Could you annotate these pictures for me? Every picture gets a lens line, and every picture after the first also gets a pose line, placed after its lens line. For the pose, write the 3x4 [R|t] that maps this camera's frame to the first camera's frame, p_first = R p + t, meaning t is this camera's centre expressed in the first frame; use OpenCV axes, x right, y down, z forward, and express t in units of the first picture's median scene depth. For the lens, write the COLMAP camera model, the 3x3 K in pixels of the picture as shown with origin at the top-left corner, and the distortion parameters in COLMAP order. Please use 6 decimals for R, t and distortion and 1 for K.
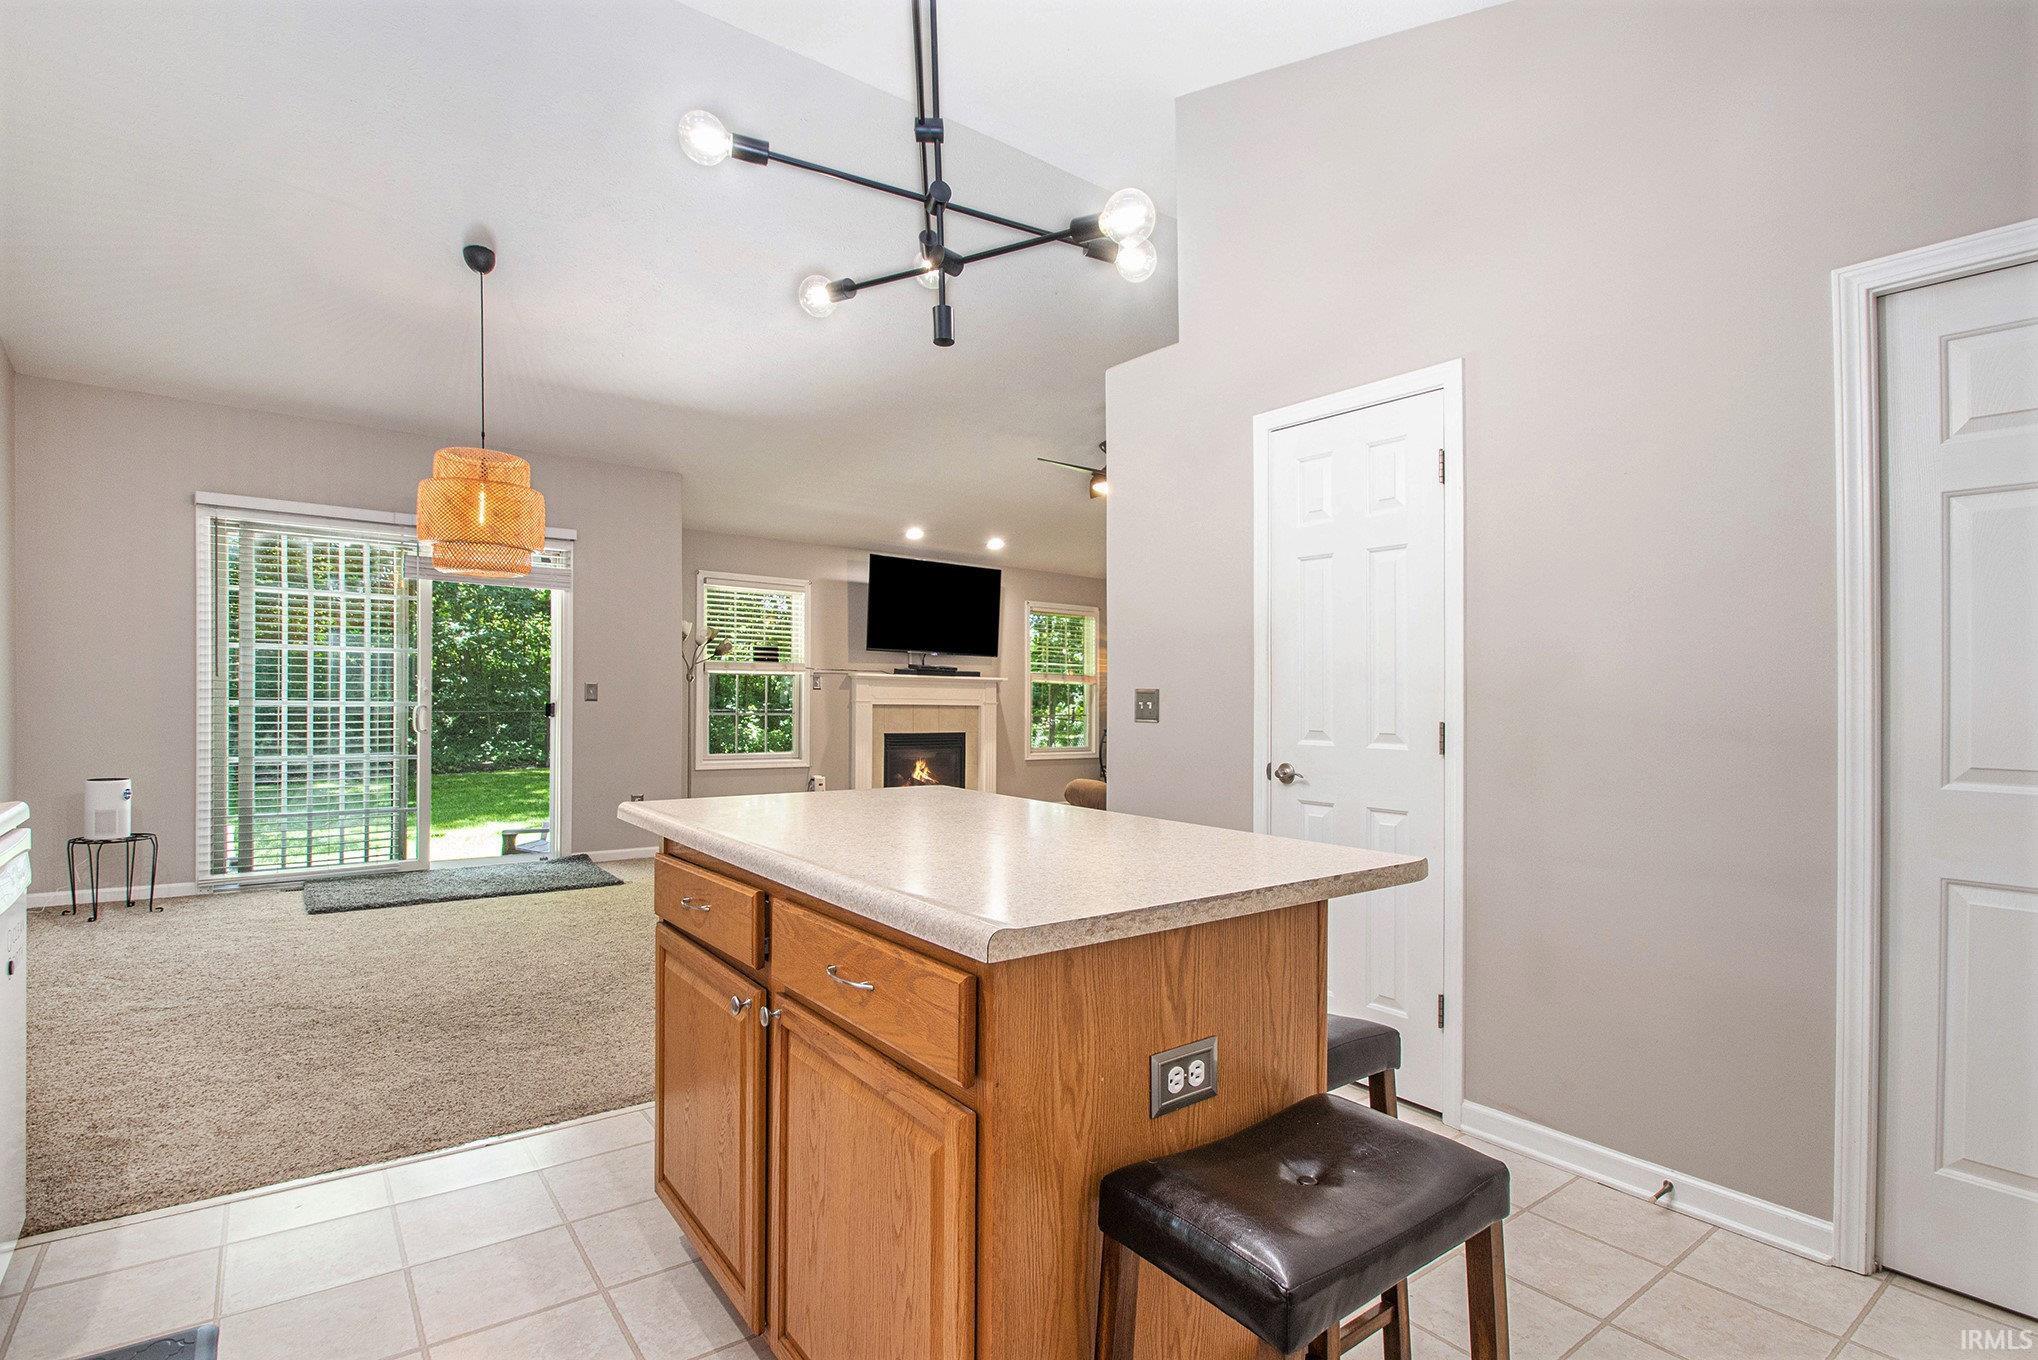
lens RADIAL K [[993.1, 0, 1025.9], [0, 993.1, 684.2], [0, 0, 1]] dist [0.003587, 0.000619]
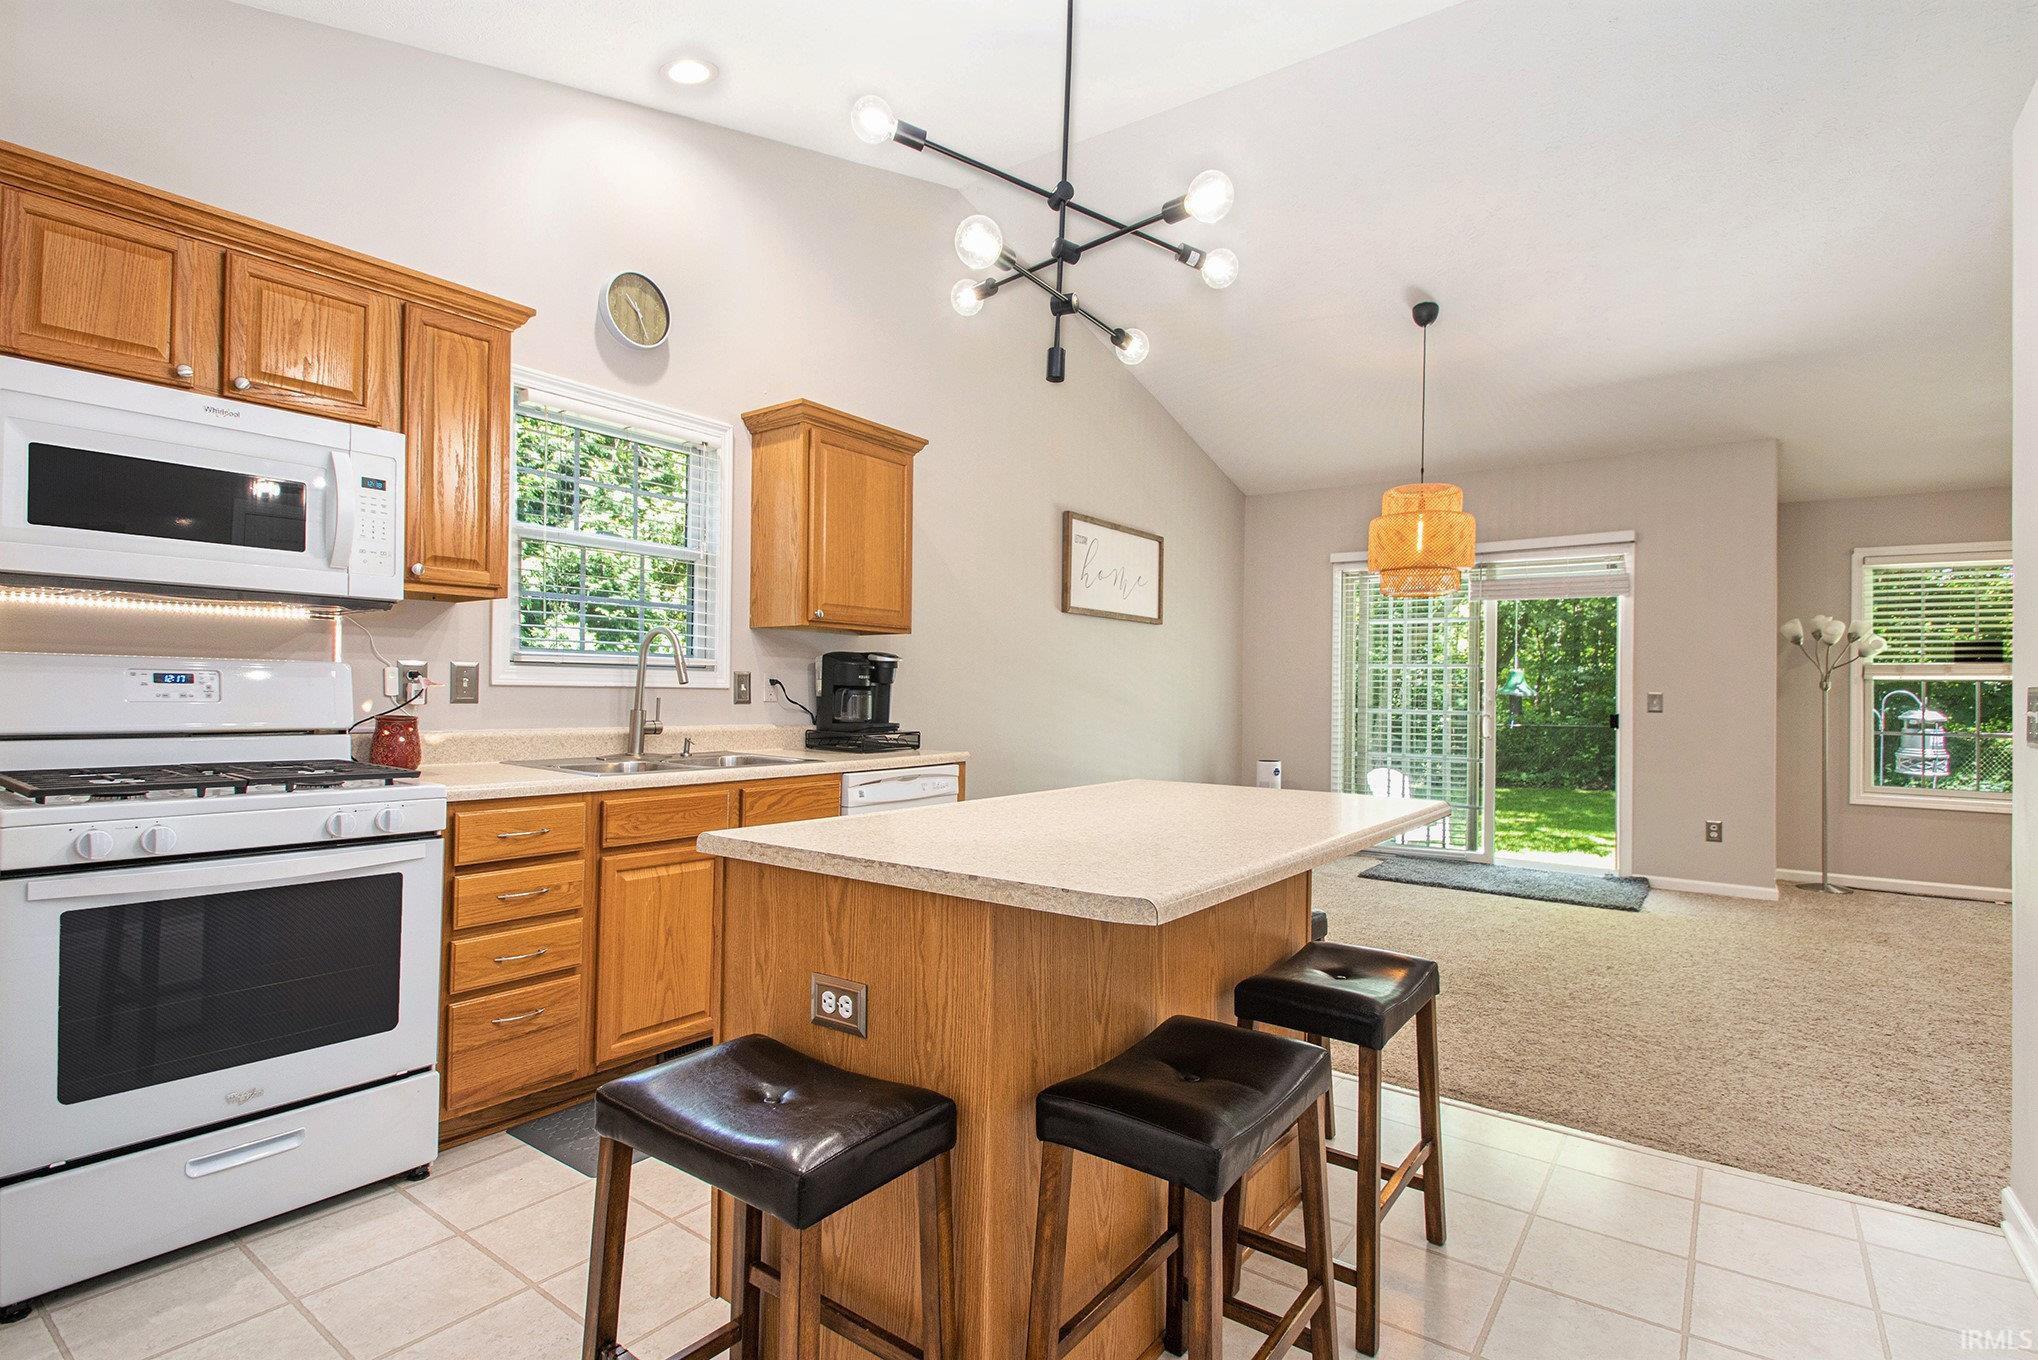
lens RADIAL K [[993.1, 0, 1025.9], [0, 993.1, 684.2], [0, 0, 1]] dist [0.003587, 0.000619]
pose [[0.277742, -0.018103, -0.960485, 0.424615], [0.000423, 0.999825, -0.018722, 0.011276], [0.960656, 0.004794, 0.277701, 0.275491]]
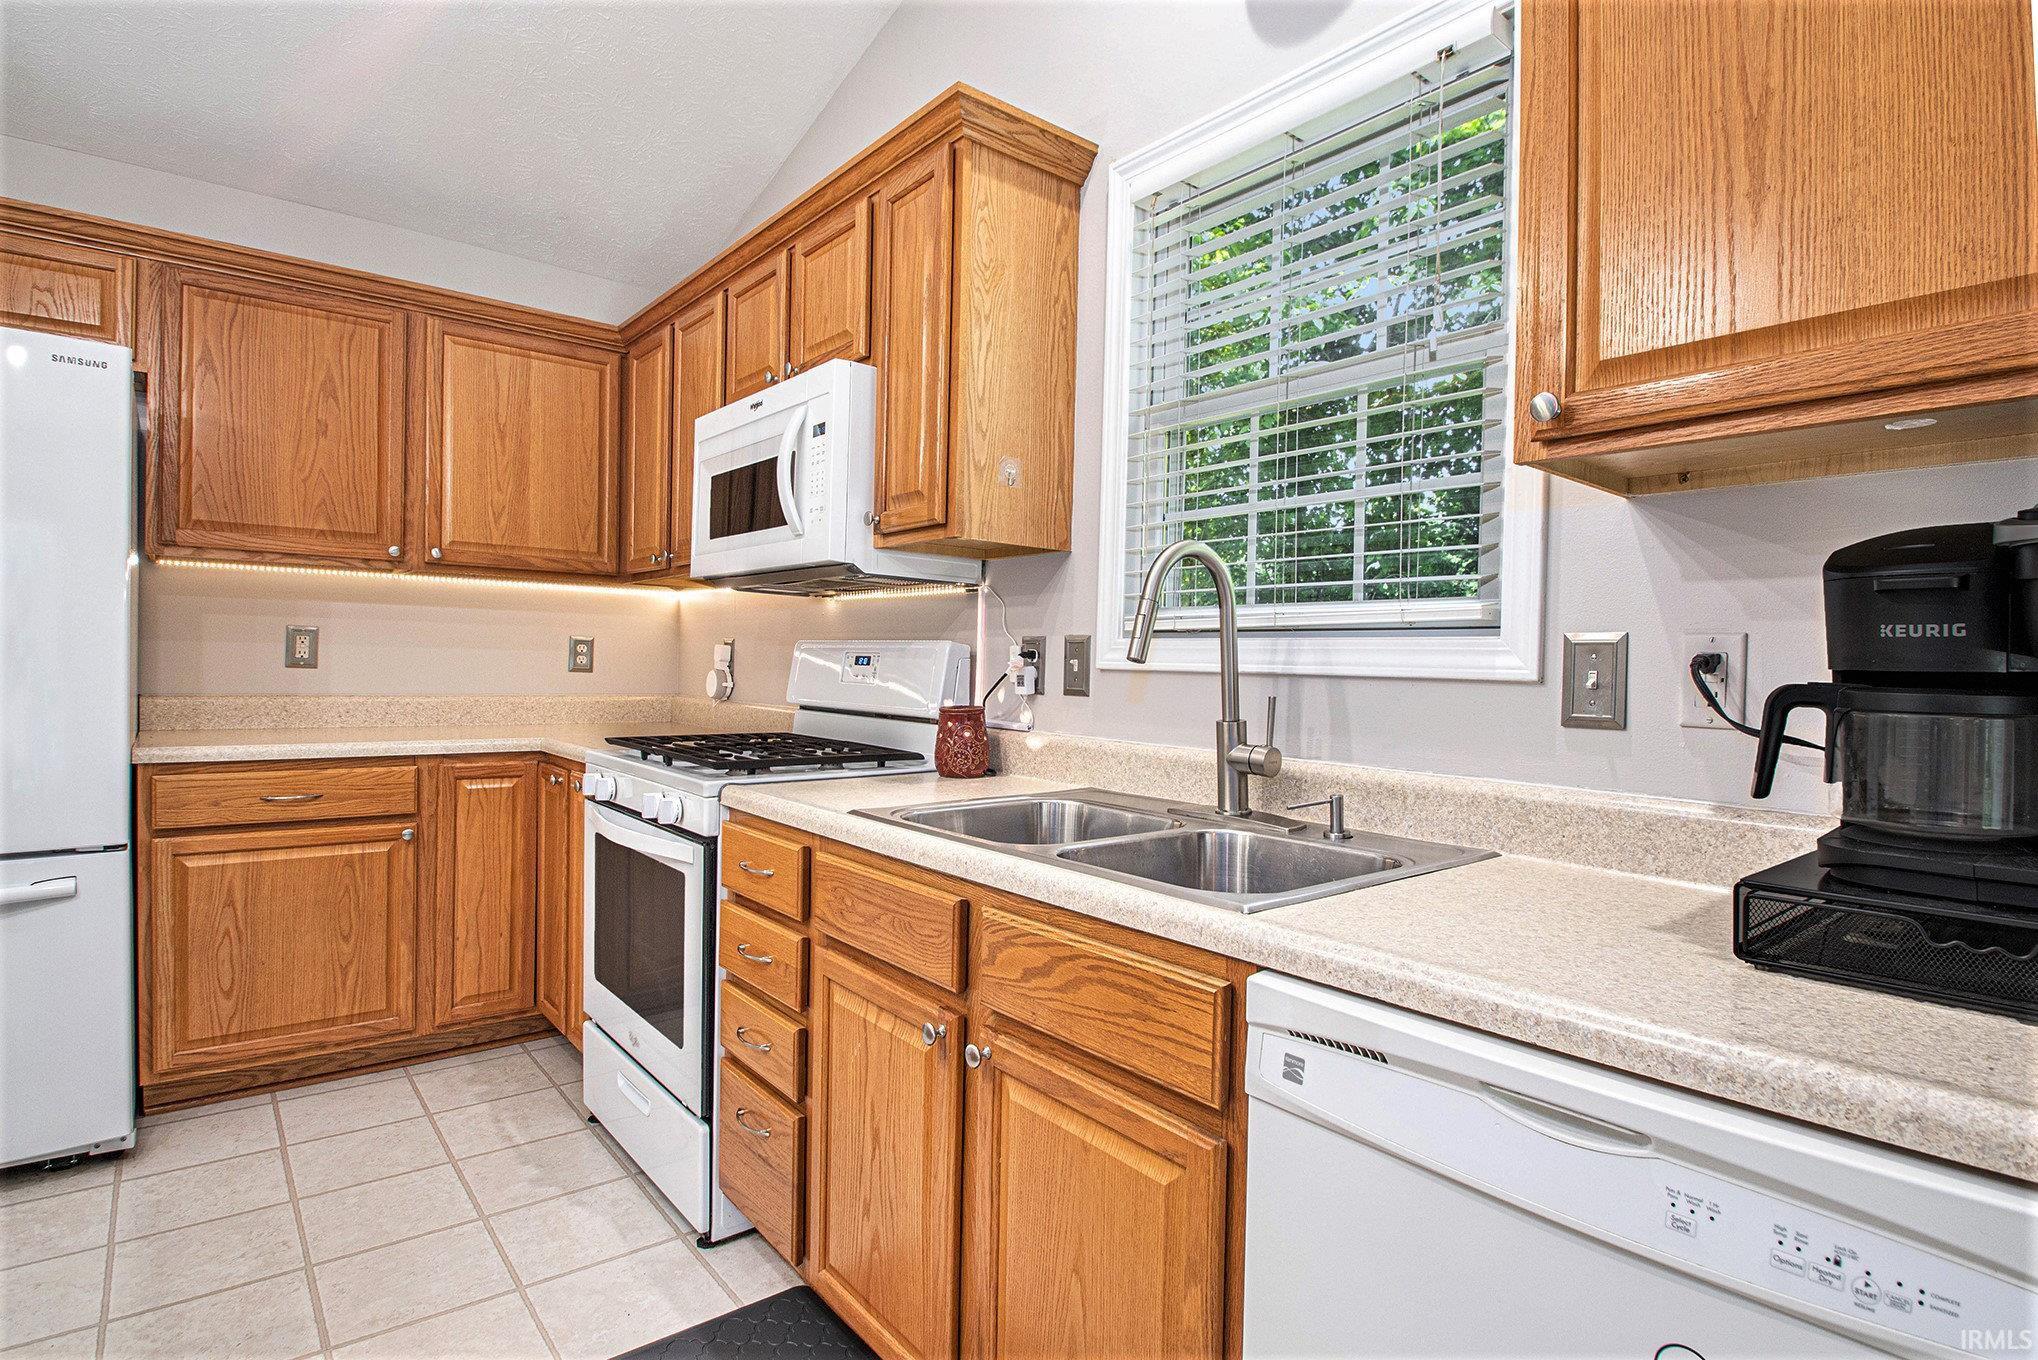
lens RADIAL K [[1046.6, 0, 1044.6], [0, 1046.6, 674.4], [0, 0, 1]] dist [-0.000062, -0.012645]
pose [[-0.998106, -0.040620, -0.046207, -0.315419], [-0.040546, 0.999174, -0.002557, 0.003166], [0.046272, -0.000679, -0.998929, 0.592060]]
